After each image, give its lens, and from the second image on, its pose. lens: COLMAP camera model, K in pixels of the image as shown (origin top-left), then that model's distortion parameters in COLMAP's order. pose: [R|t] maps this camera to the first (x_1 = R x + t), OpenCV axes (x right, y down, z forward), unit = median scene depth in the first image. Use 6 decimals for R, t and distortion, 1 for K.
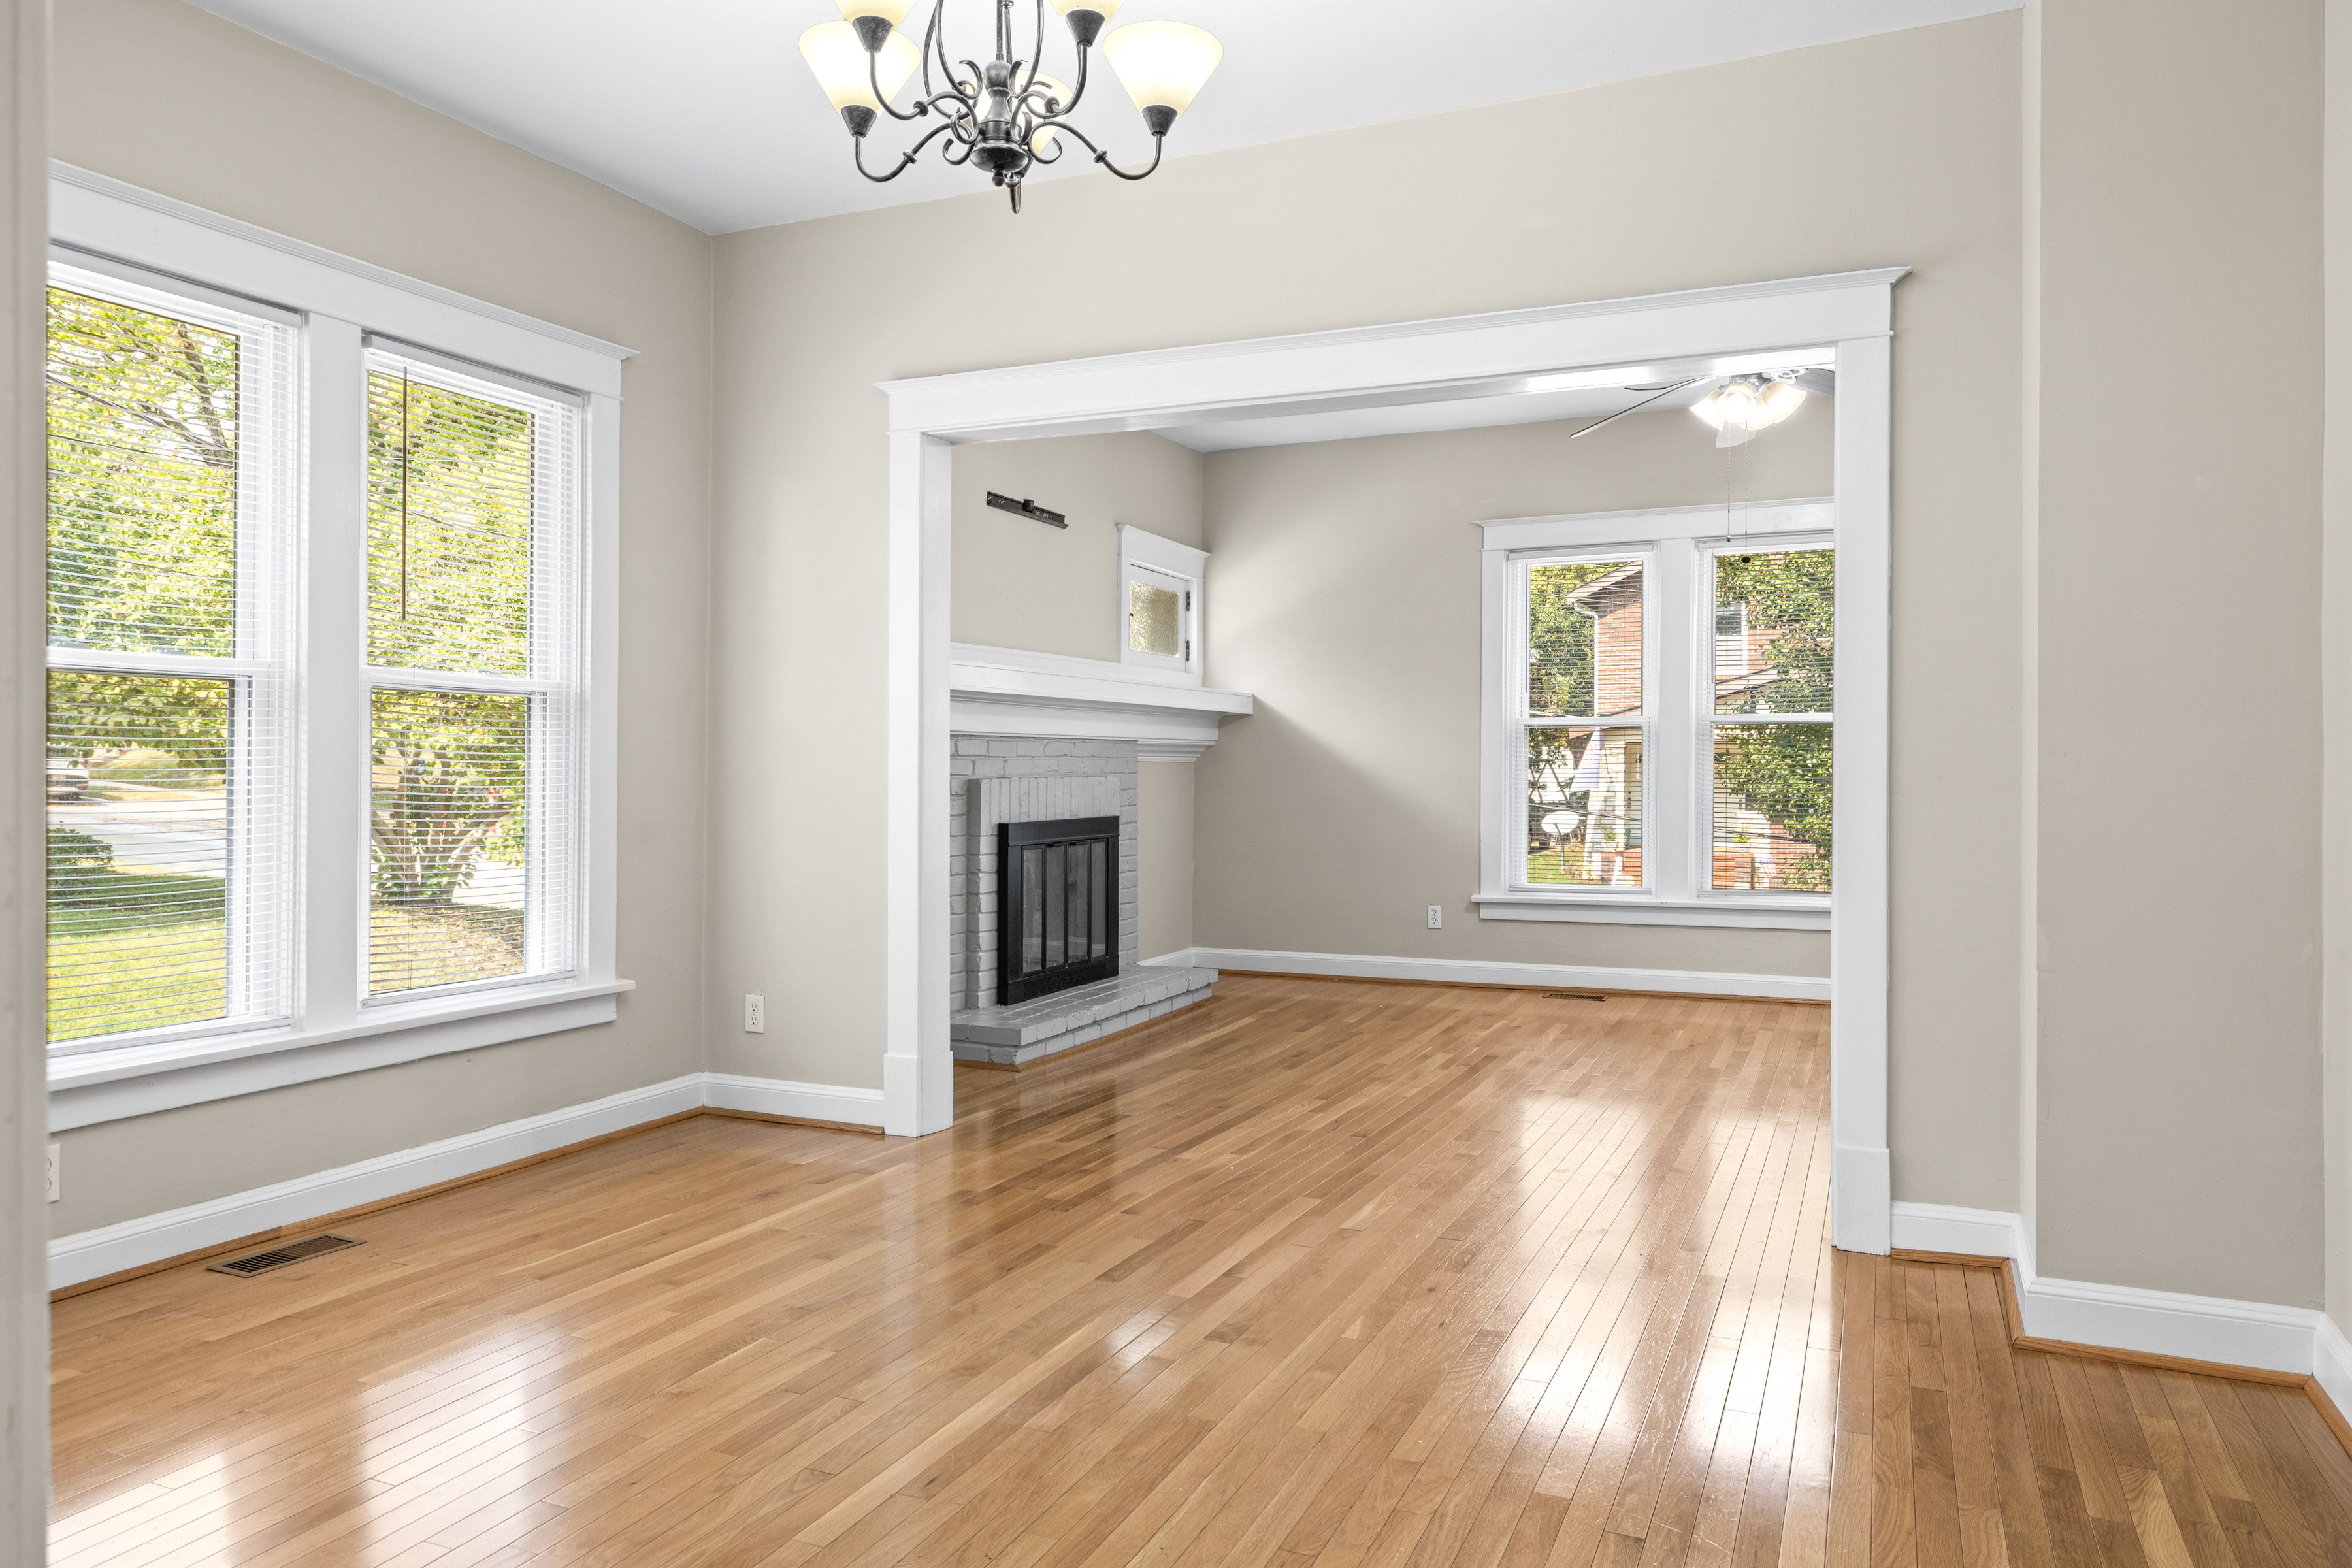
lens RADIAL K [[1523.4, 0, 1176.0], [0, 1523.4, 784.0], [0, 0, 1]] dist [-0.001269, 0.000342]
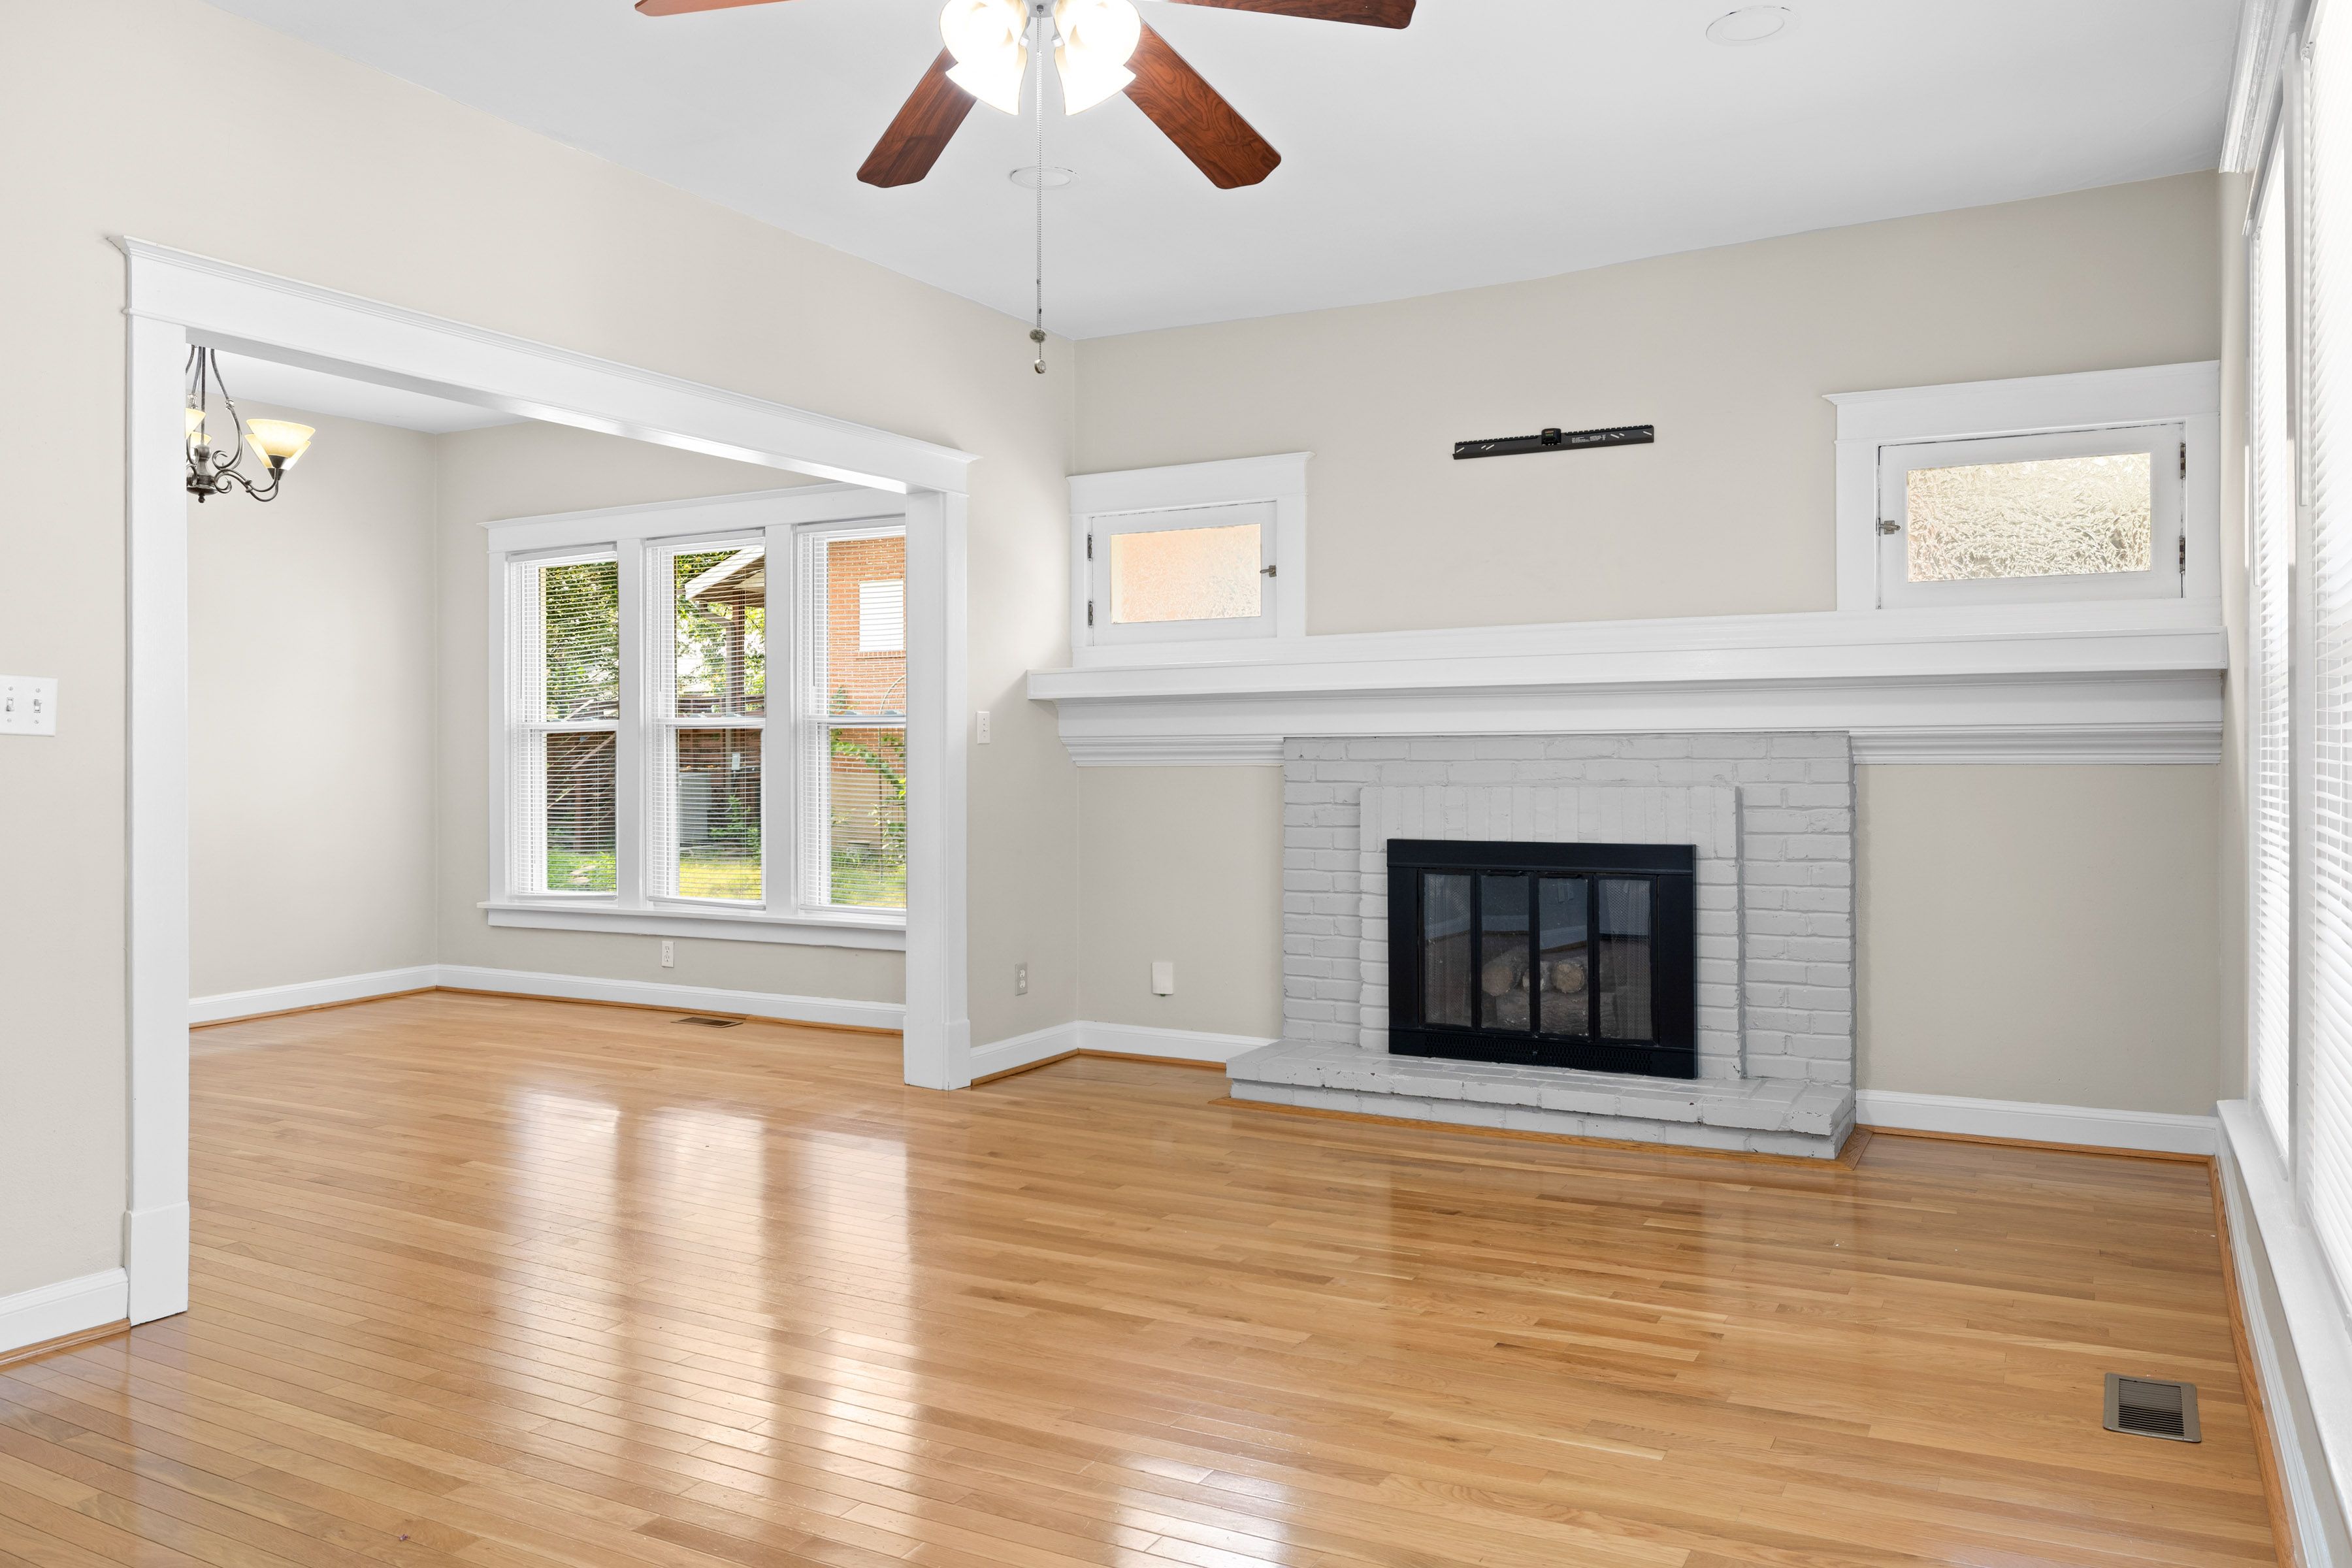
lens RADIAL K [[1573.8, 0, 1182.3], [0, 1573.8, 775.6], [0, 0, 1]] dist [-0.004470, 0.001628]
pose [[-0.043385, 0.007600, -0.999030, 0.690457], [-0.011937, 0.999896, 0.008125, -0.013611], [0.998987, 0.012277, -0.043289, 0.822069]]
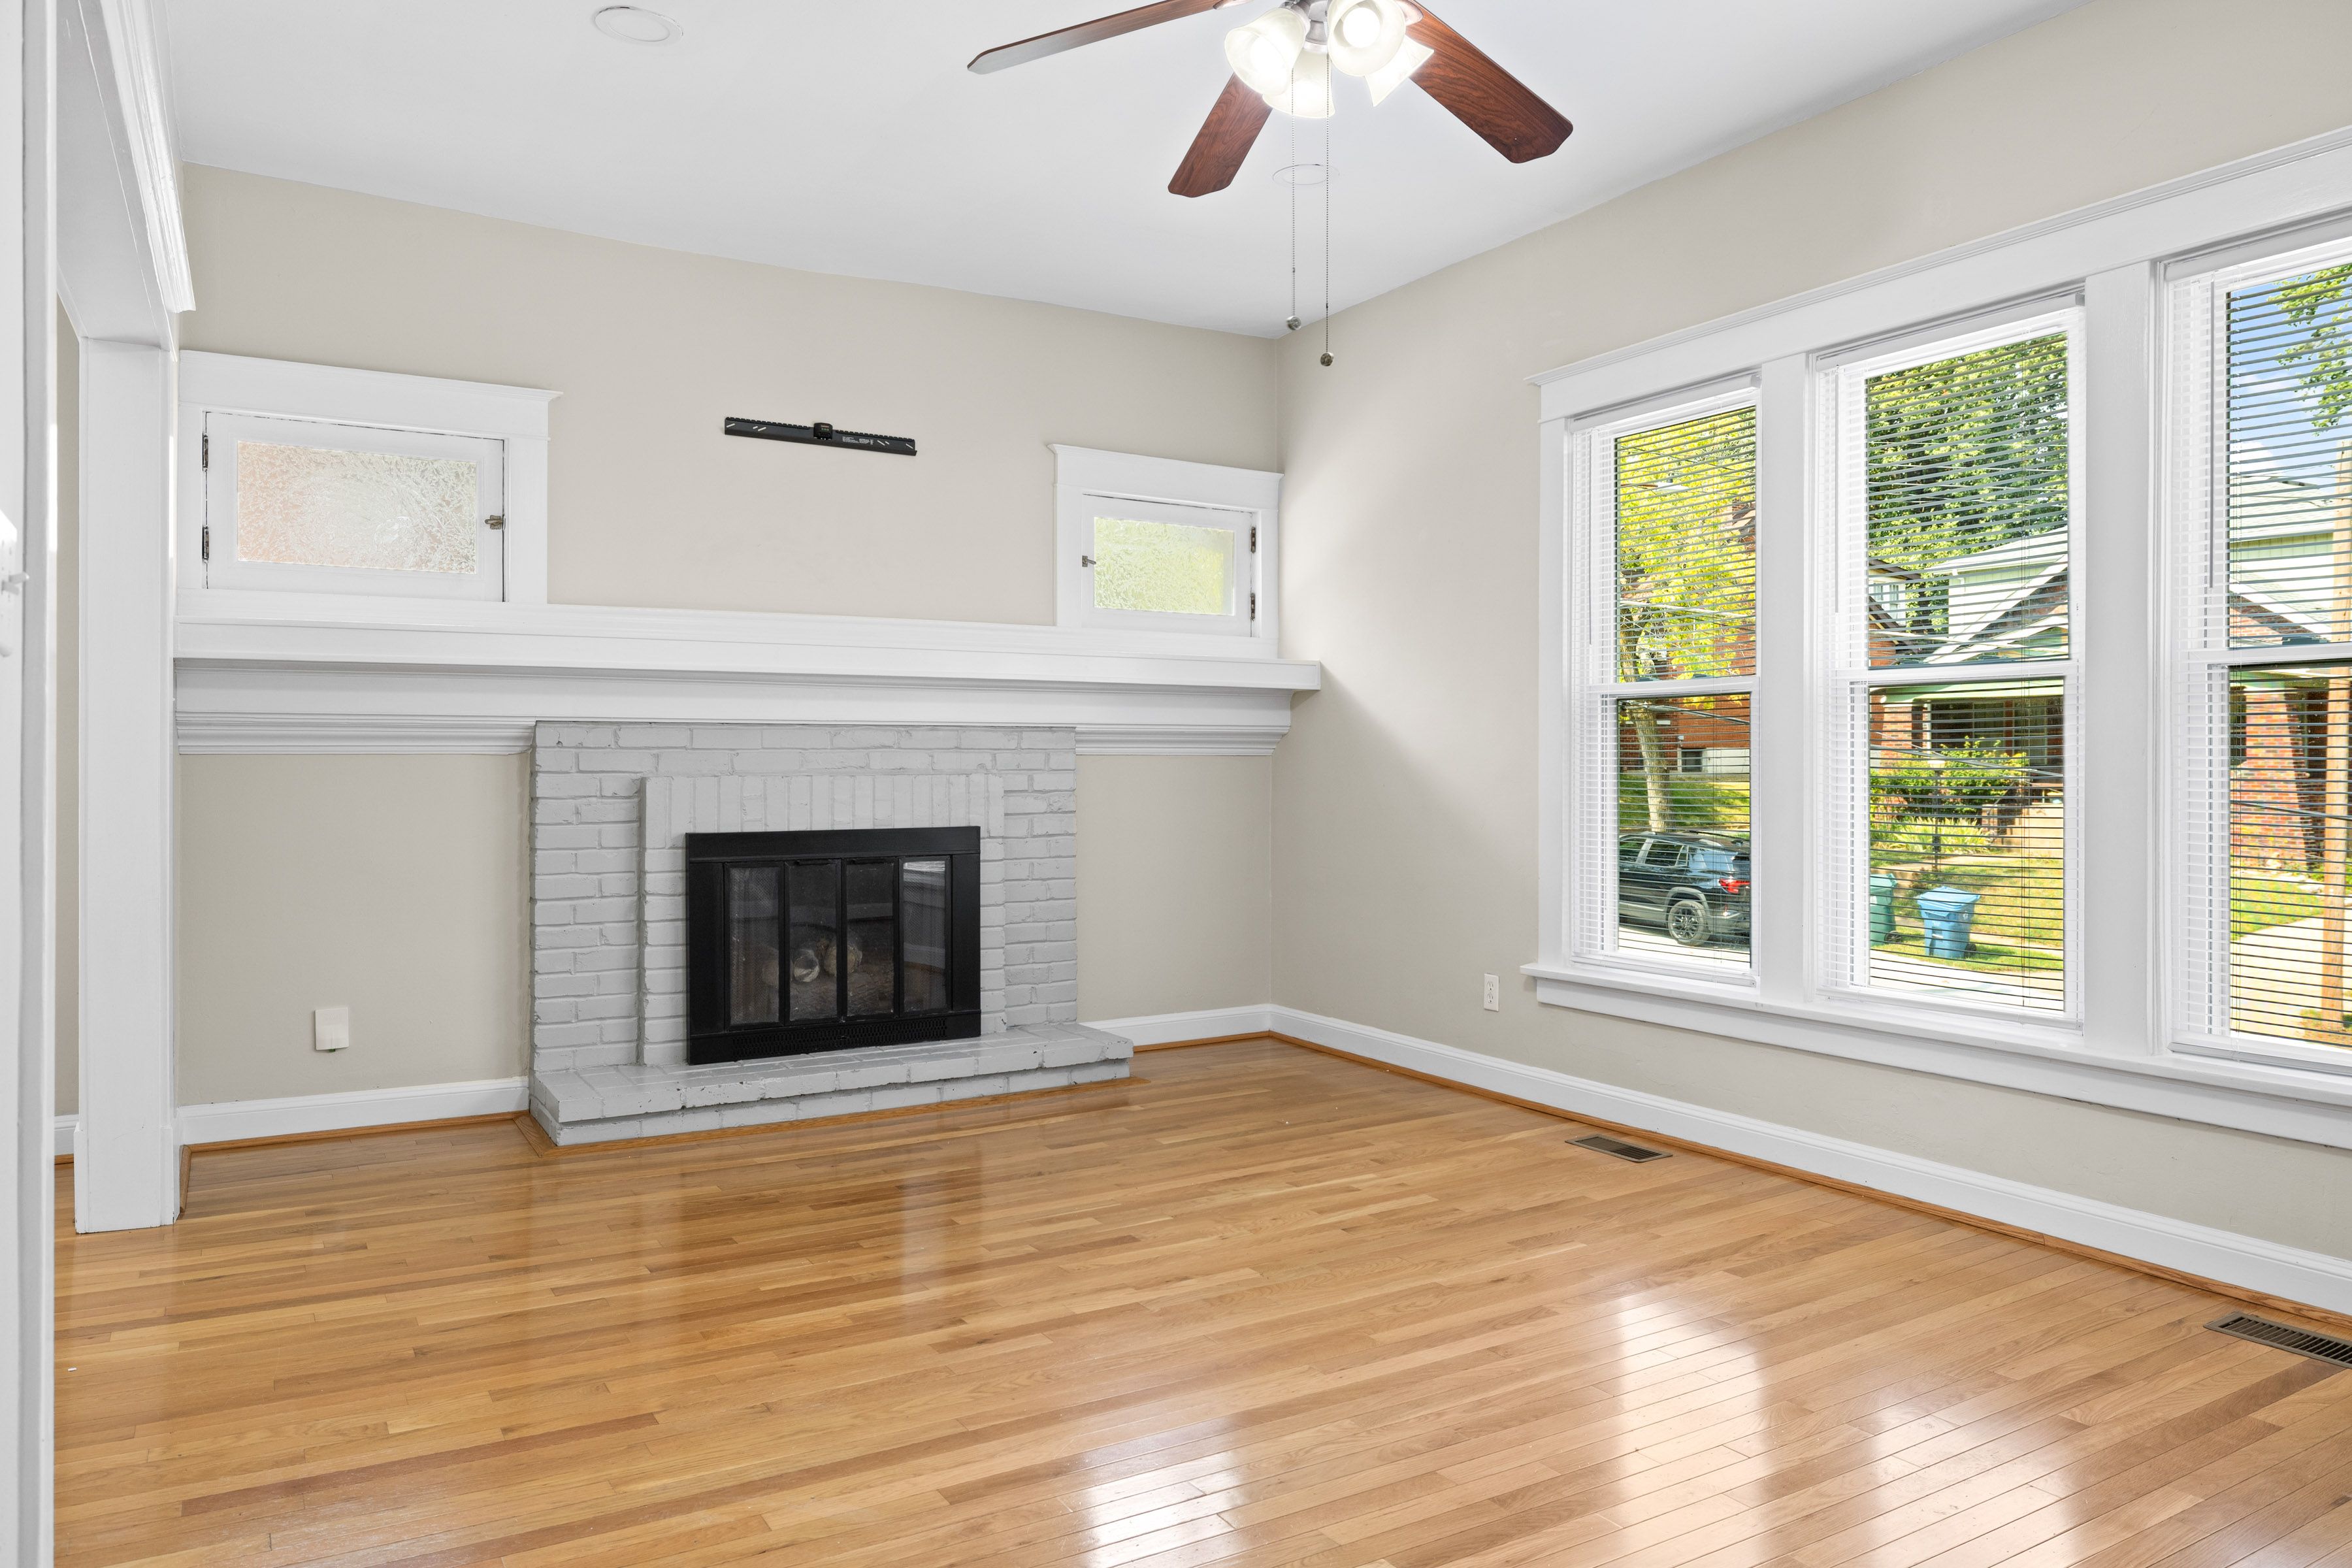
lens RADIAL K [[1573.8, 0, 1182.3], [0, 1573.8, 775.6], [0, 0, 1]] dist [-0.004470, 0.001628]
pose [[0.828132, 0.004363, -0.560515, 0.497349], [-0.007919, 0.999961, -0.003917, -0.002448], [0.560476, 0.007683, 0.828135, 0.418040]]
